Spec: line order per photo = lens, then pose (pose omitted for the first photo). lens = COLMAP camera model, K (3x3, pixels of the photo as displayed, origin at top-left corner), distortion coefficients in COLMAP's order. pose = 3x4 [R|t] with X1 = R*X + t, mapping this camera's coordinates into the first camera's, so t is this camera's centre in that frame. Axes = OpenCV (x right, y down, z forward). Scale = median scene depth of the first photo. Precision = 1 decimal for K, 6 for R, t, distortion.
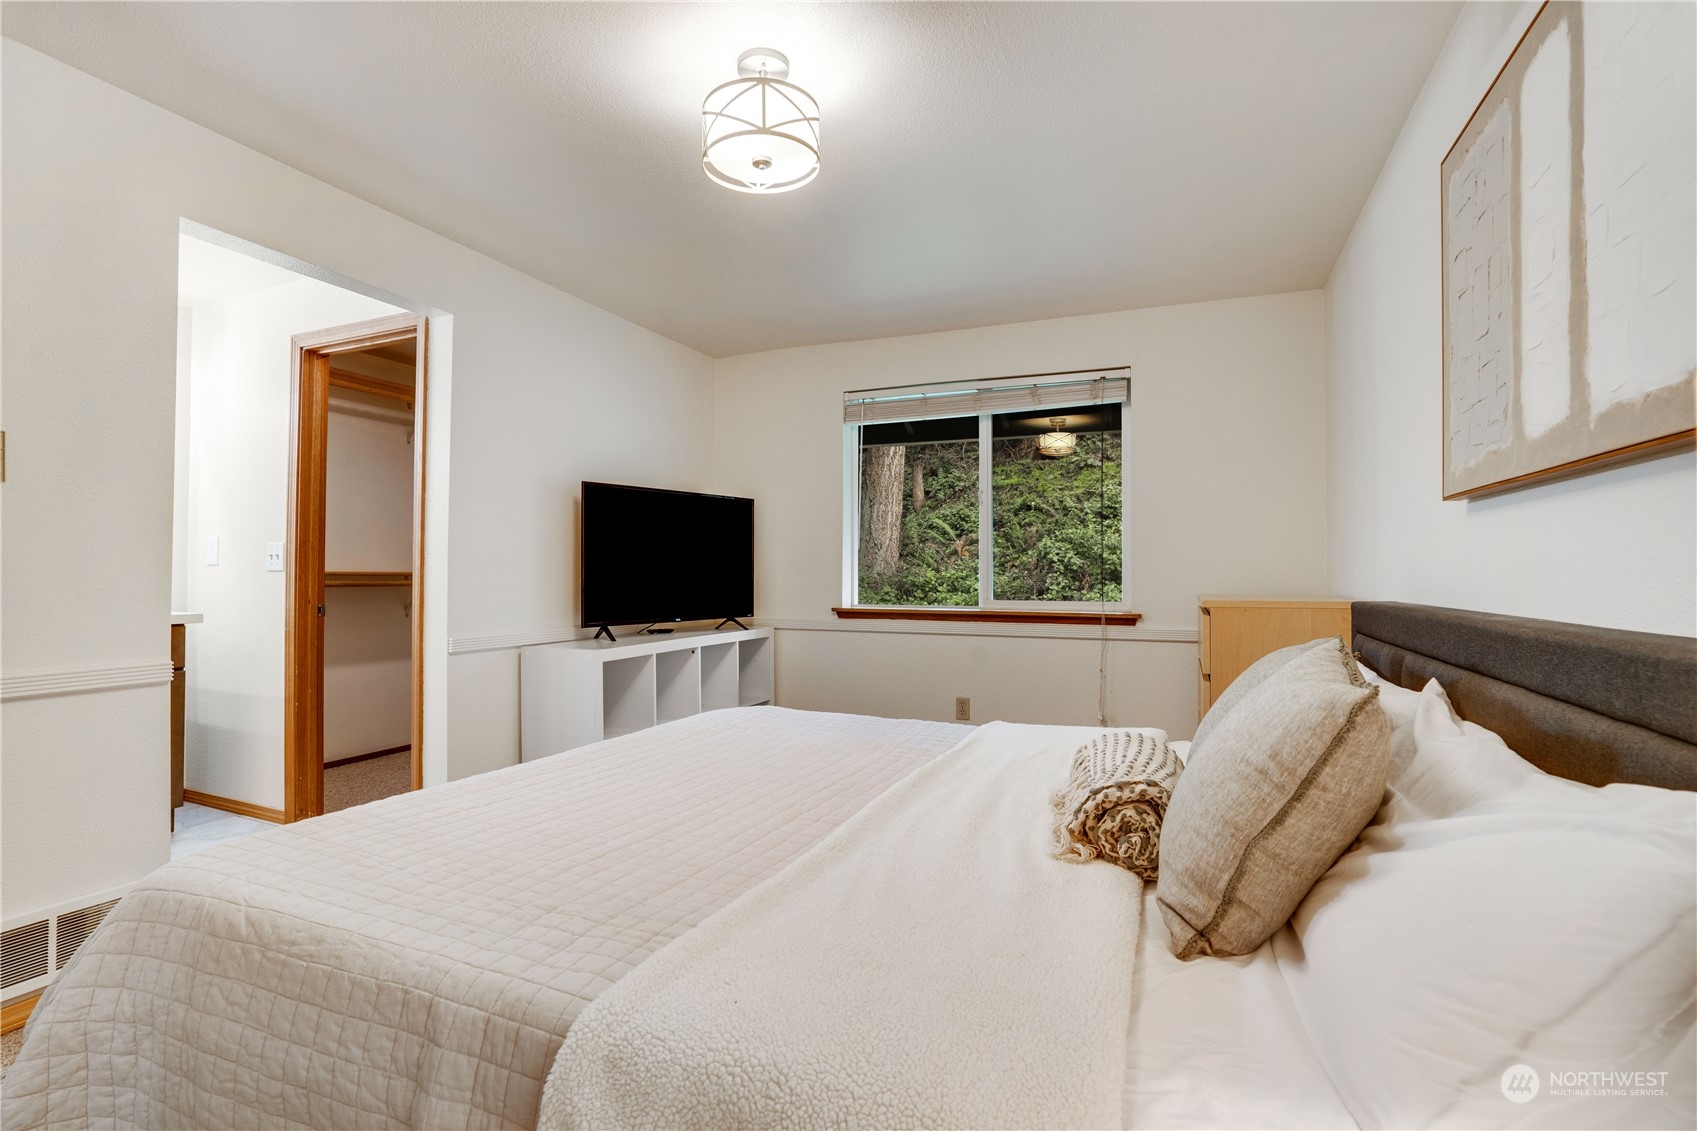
lens RADIAL K [[790.4, 0, 840.0], [0, 790.4, 571.3], [0, 0, 1]] dist [-0.068494, 0.026427]
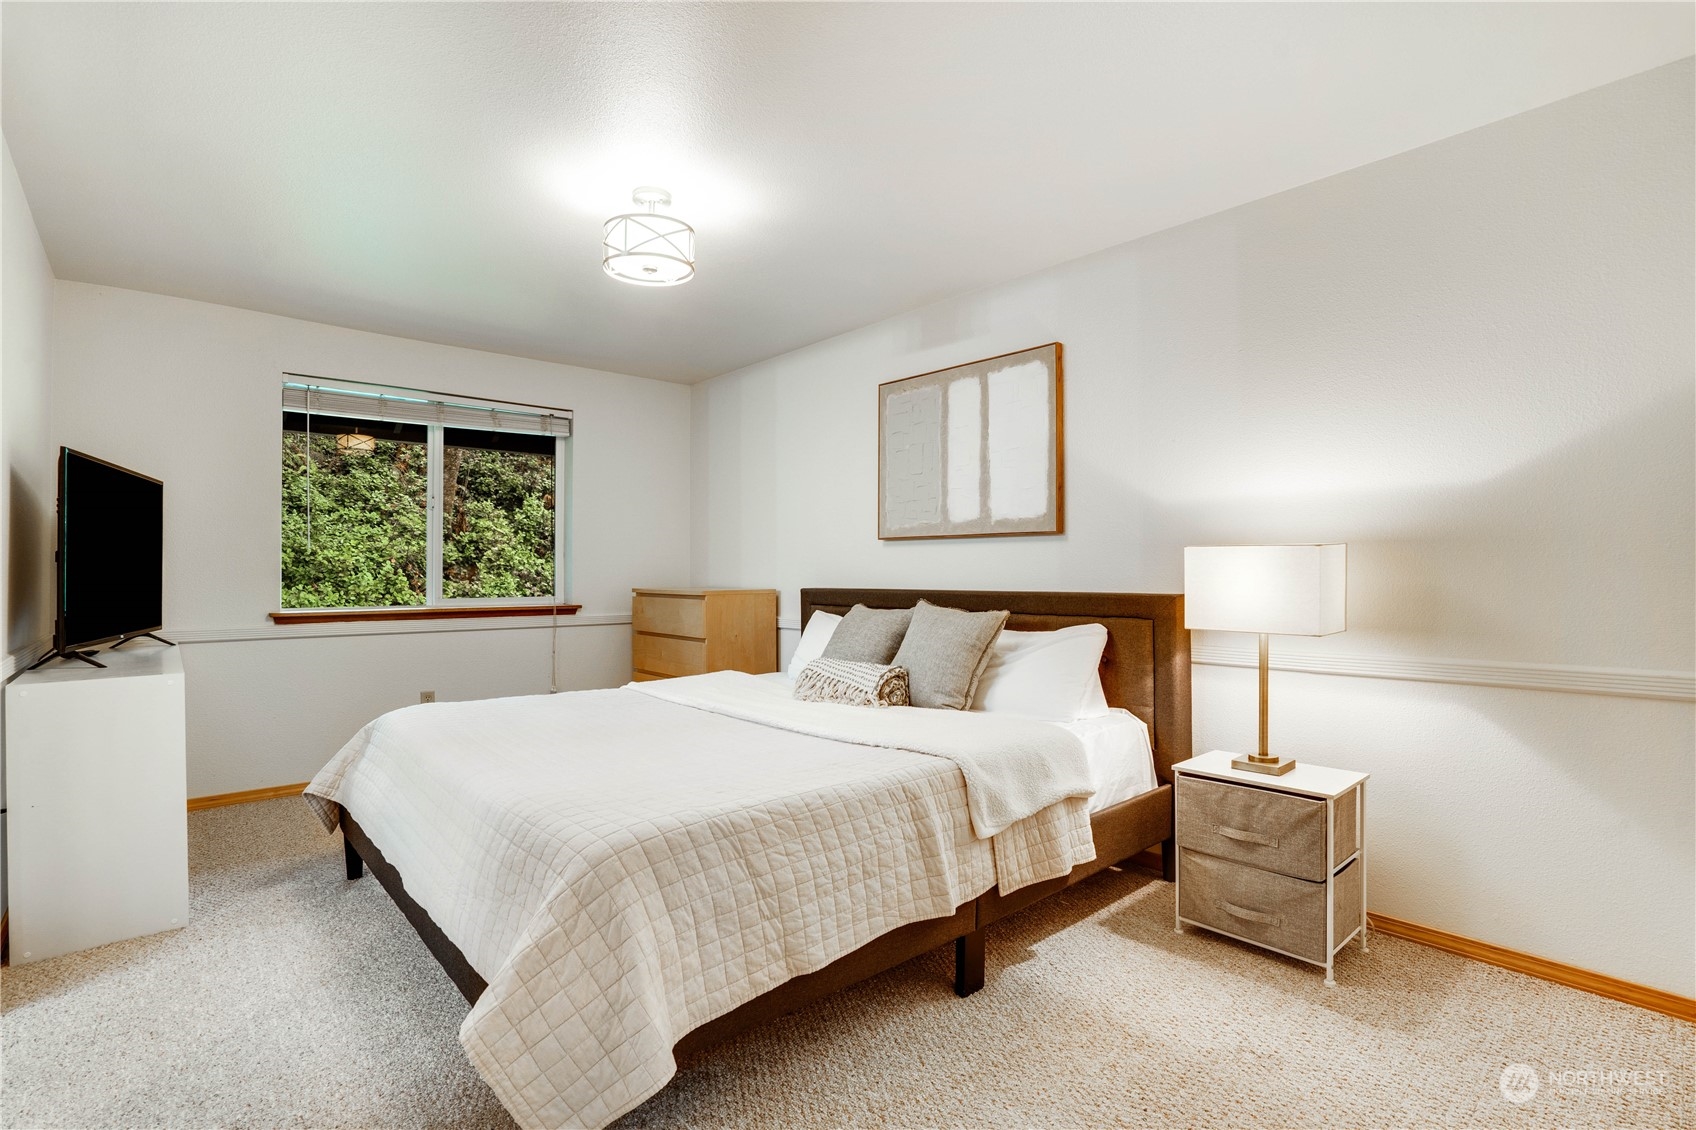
lens RADIAL K [[790.0, 0, 839.5], [0, 790.0, 570.8], [0, 0, 1]] dist [-0.068494, 0.026427]
pose [[0.427657, -0.001654, 0.903940, -0.586016], [0.000341, 0.999999, 0.001669, -0.003448], [-0.903941, -0.000406, 0.427657, 0.061630]]
